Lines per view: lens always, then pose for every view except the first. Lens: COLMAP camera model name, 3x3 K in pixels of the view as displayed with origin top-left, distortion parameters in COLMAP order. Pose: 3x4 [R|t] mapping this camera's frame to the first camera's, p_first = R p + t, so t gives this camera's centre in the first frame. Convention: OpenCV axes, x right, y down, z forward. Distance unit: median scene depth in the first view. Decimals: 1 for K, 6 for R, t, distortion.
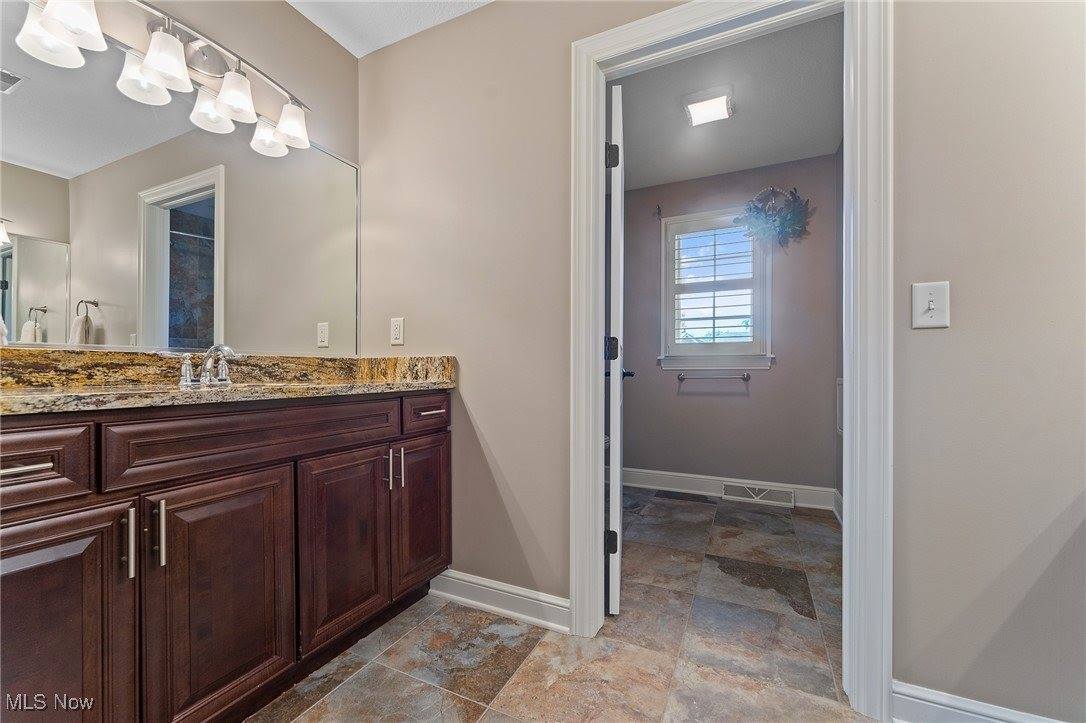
lens RADIAL K [[433.3, 0, 544.6], [0, 433.3, 368.2], [0, 0, 1]] dist [0.003486, 0.000212]
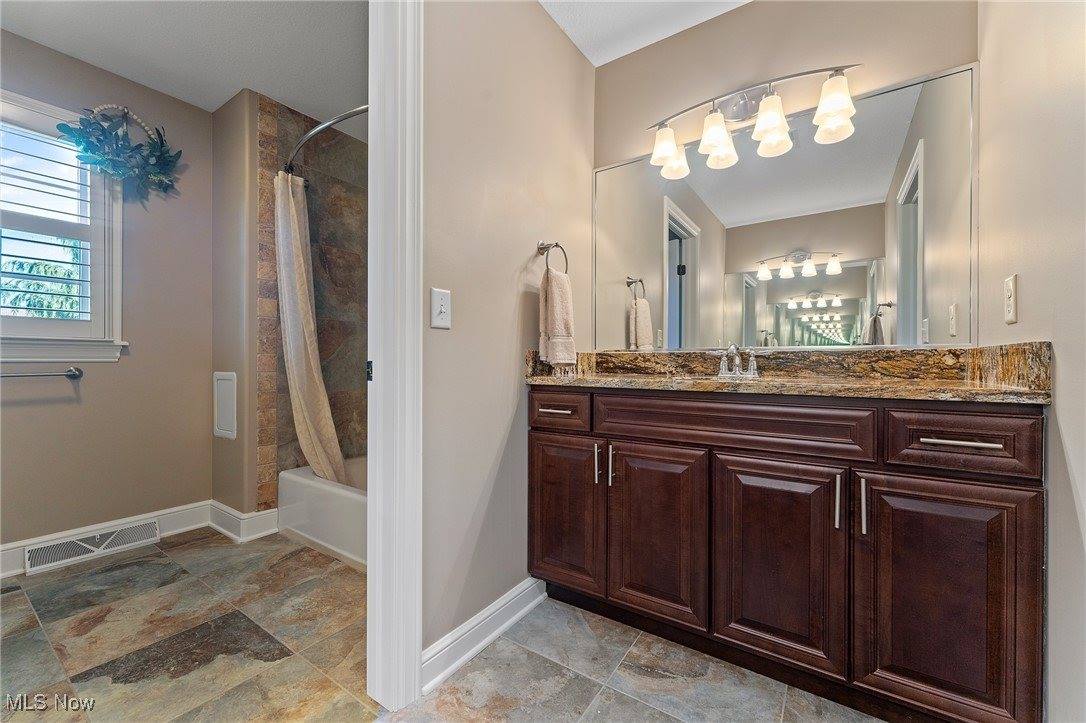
lens RADIAL K [[433.3, 0, 544.1], [0, 433.3, 361.5], [0, 0, 1]] dist [0.003486, 0.000212]
pose [[0.159488, 0.000009, 0.987200, -0.089770], [-0.006249, 0.999980, 0.001001, -0.003486], [-0.987180, -0.006328, 0.159485, 0.228199]]
